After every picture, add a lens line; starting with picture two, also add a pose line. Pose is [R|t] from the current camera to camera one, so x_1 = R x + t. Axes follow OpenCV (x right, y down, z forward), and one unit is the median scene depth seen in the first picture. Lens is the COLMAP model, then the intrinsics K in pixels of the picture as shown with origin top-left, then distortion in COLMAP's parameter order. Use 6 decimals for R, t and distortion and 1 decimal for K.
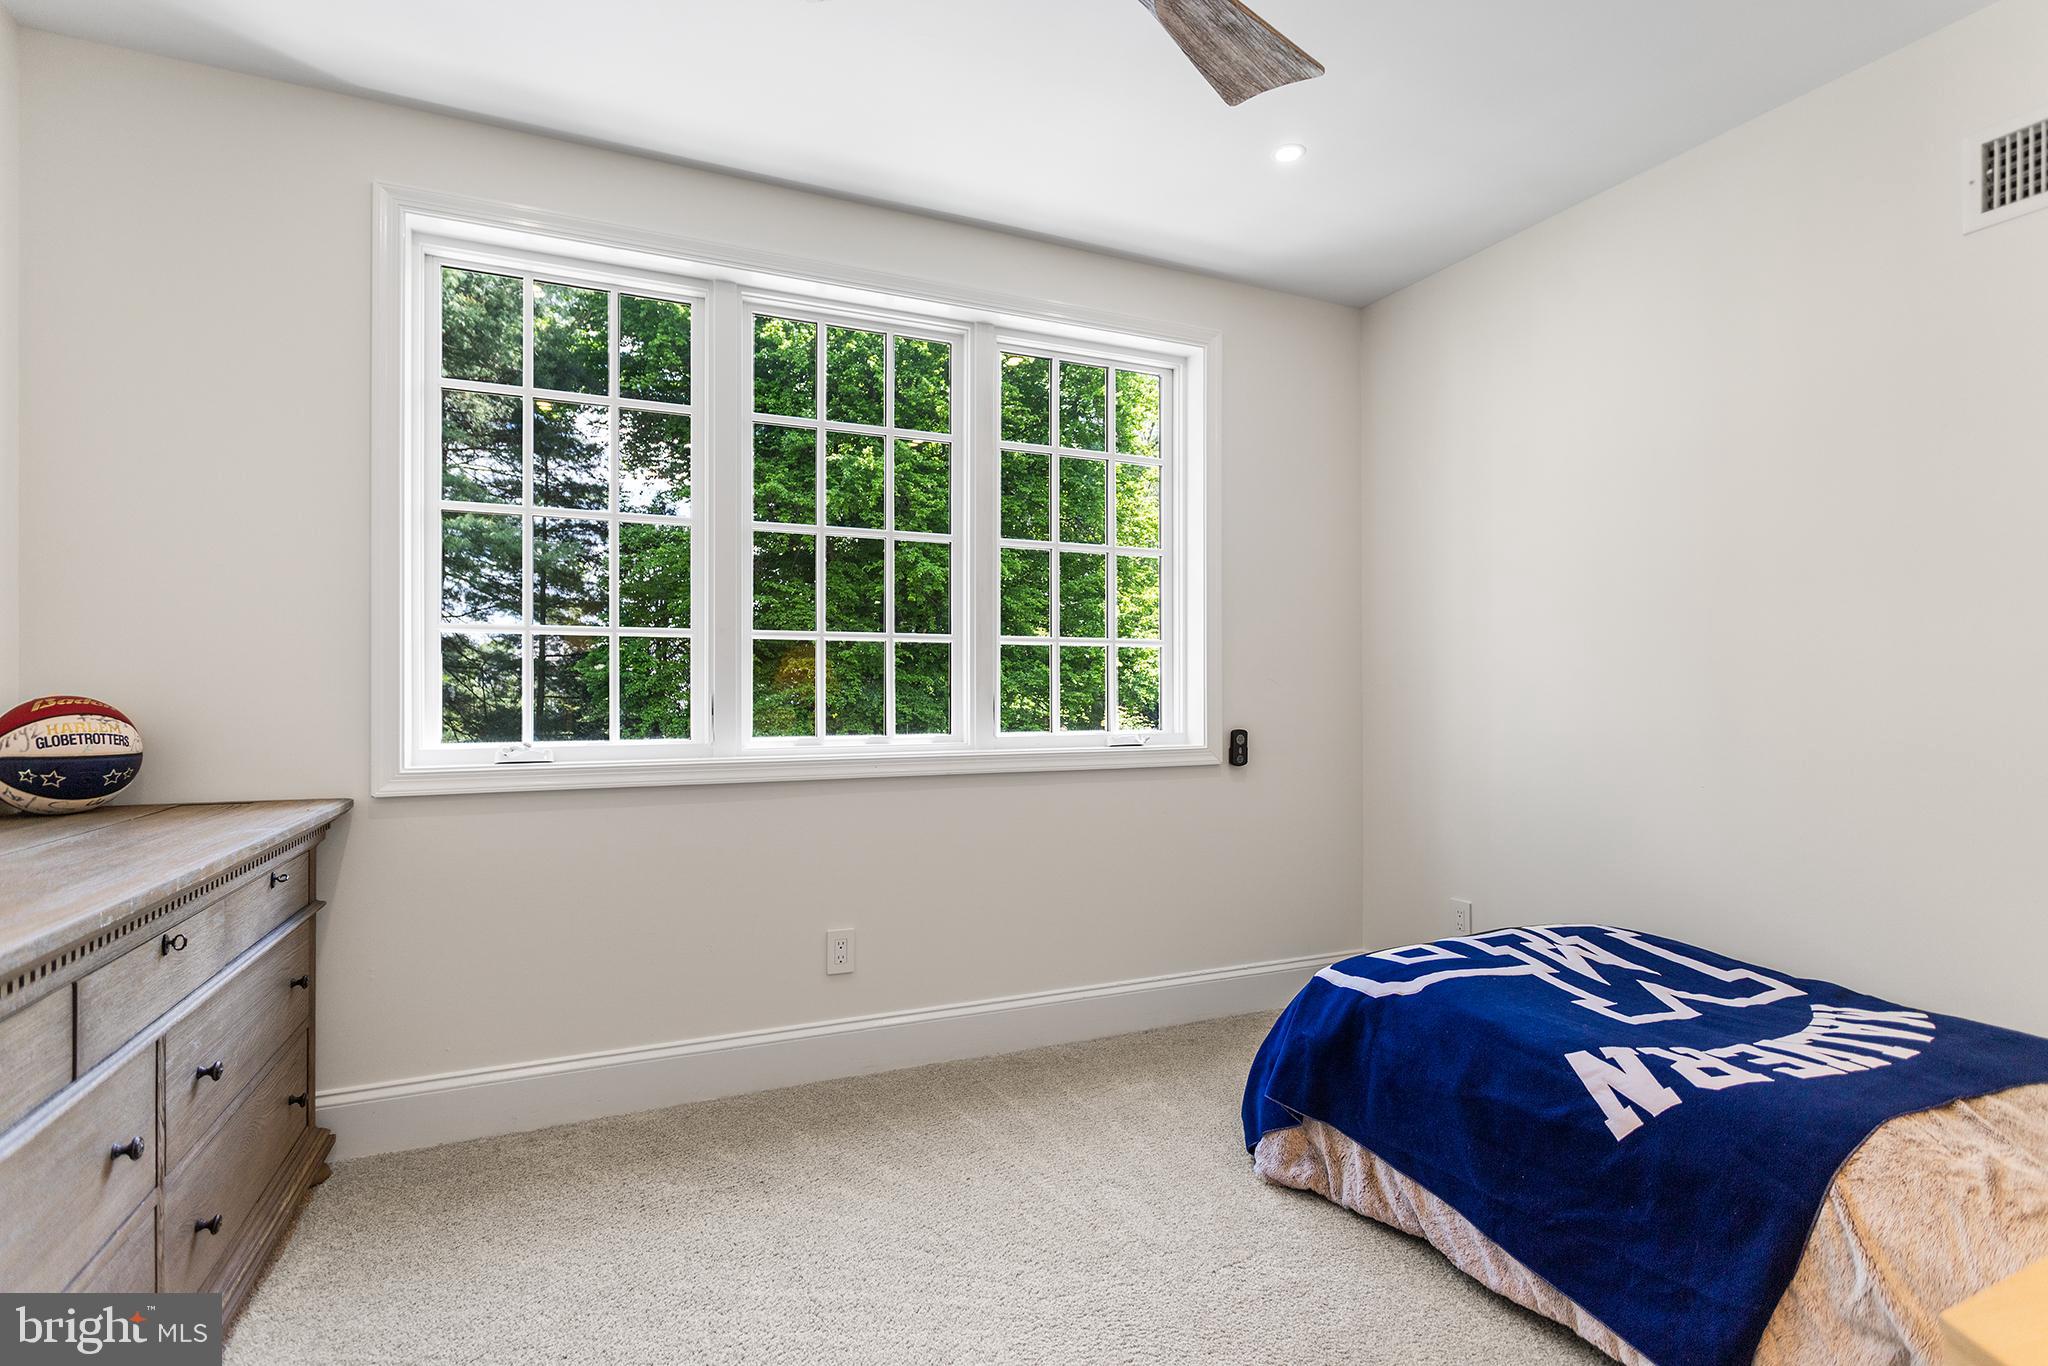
lens RADIAL K [[980.3, 0, 1033.0], [0, 980.3, 687.4], [0, 0, 1]] dist [0.000963, -0.000809]
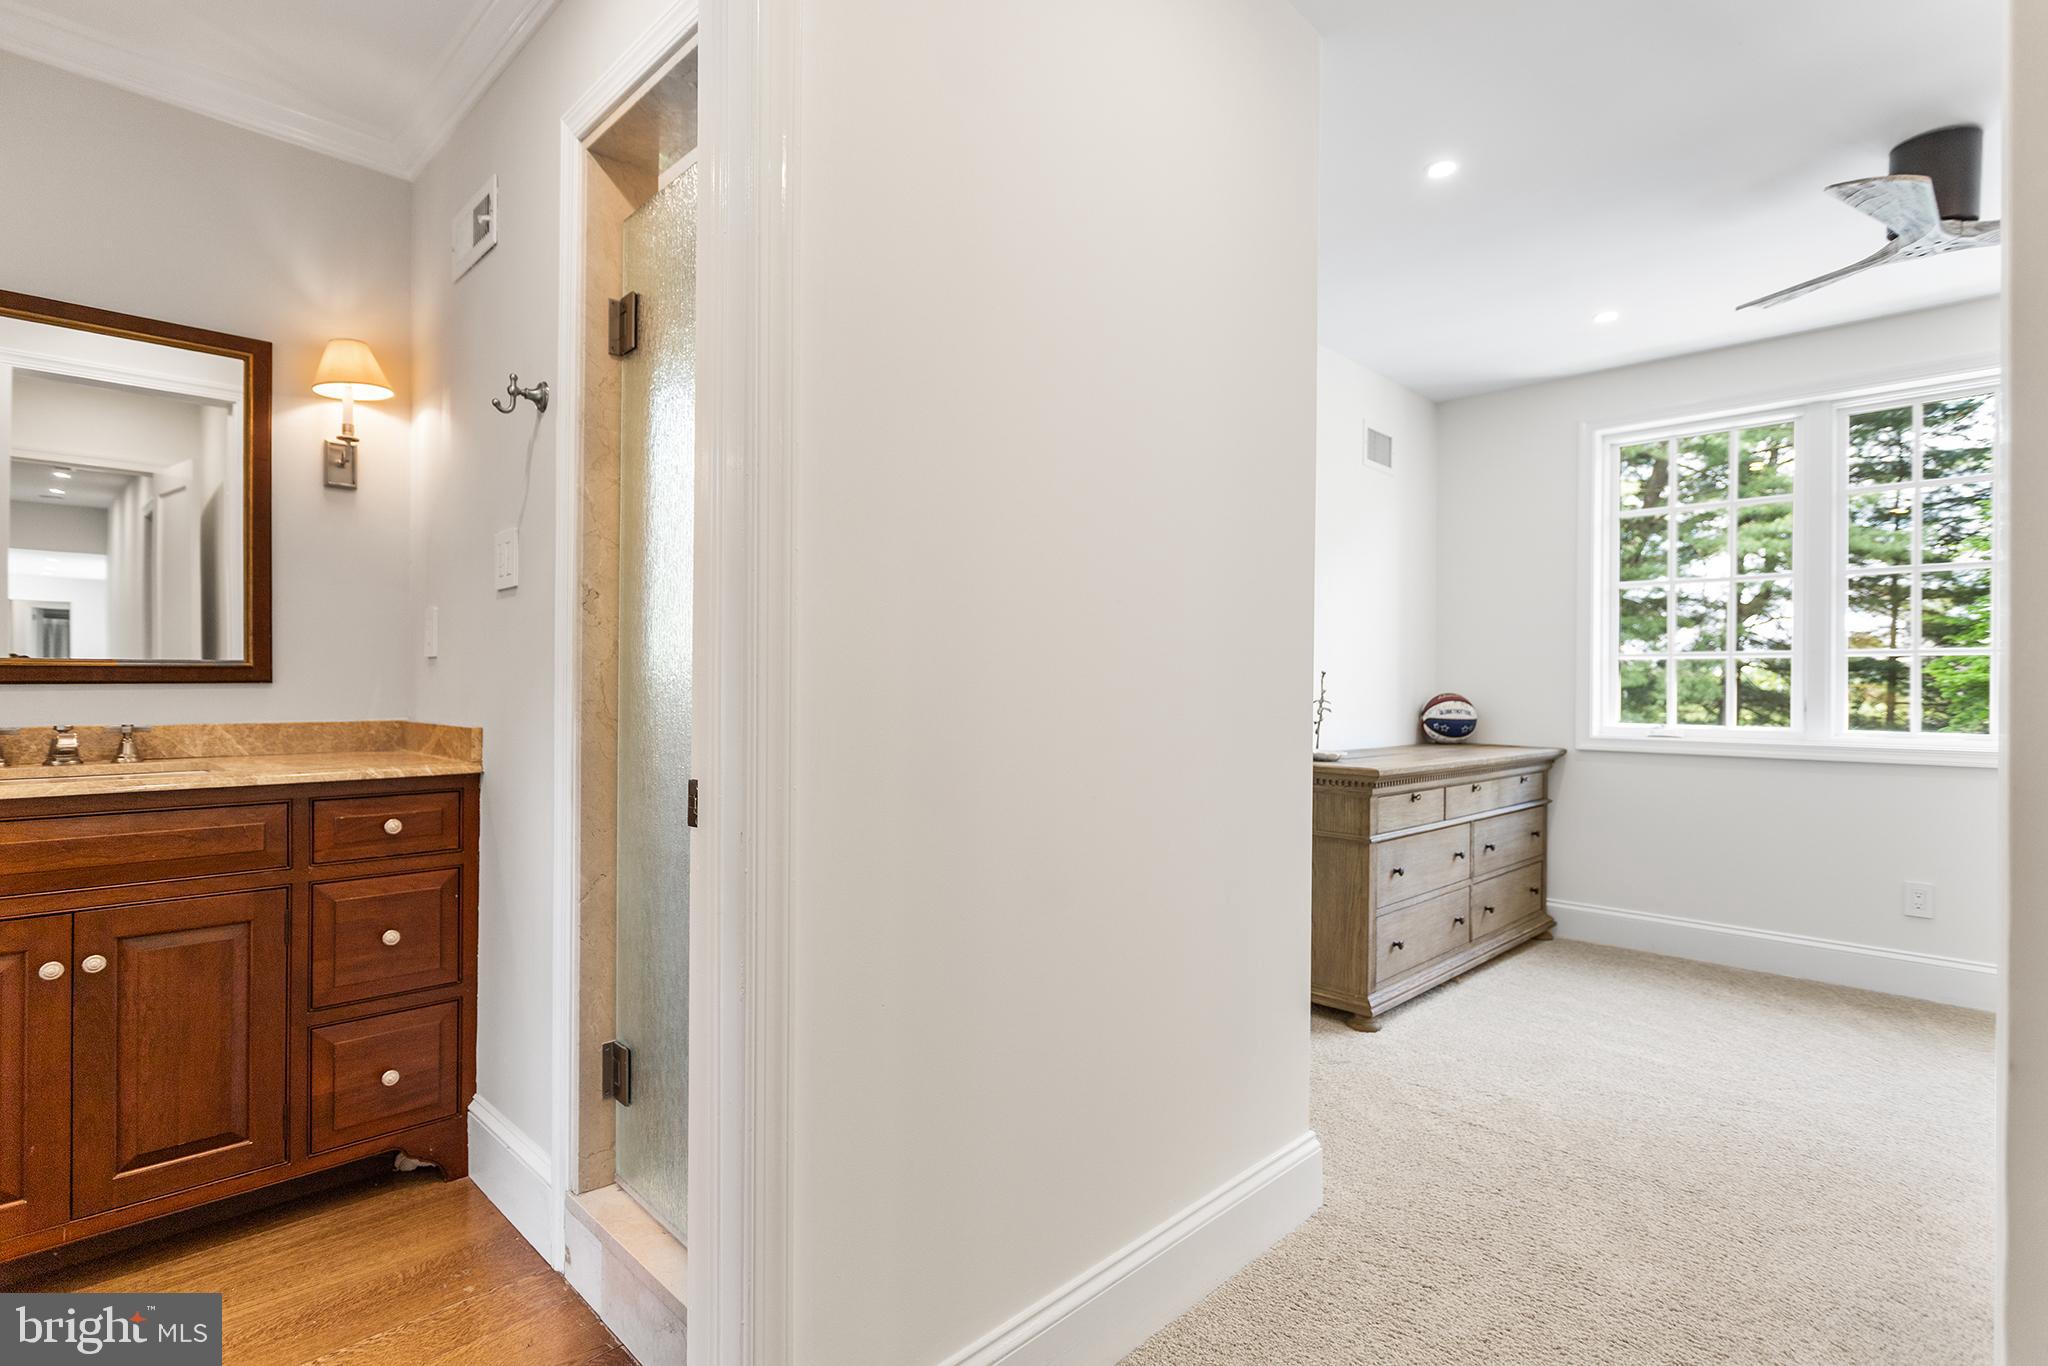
lens RADIAL K [[980.3, 0, 1016.0], [0, 980.3, 681.7], [0, 0, 1]] dist [0.000963, -0.000809]
pose [[0.350838, -0.001171, -0.936436, 0.756485], [-0.007941, 0.999960, -0.004226, 0.000087], [0.936403, 0.008919, 0.350814, -0.709446]]
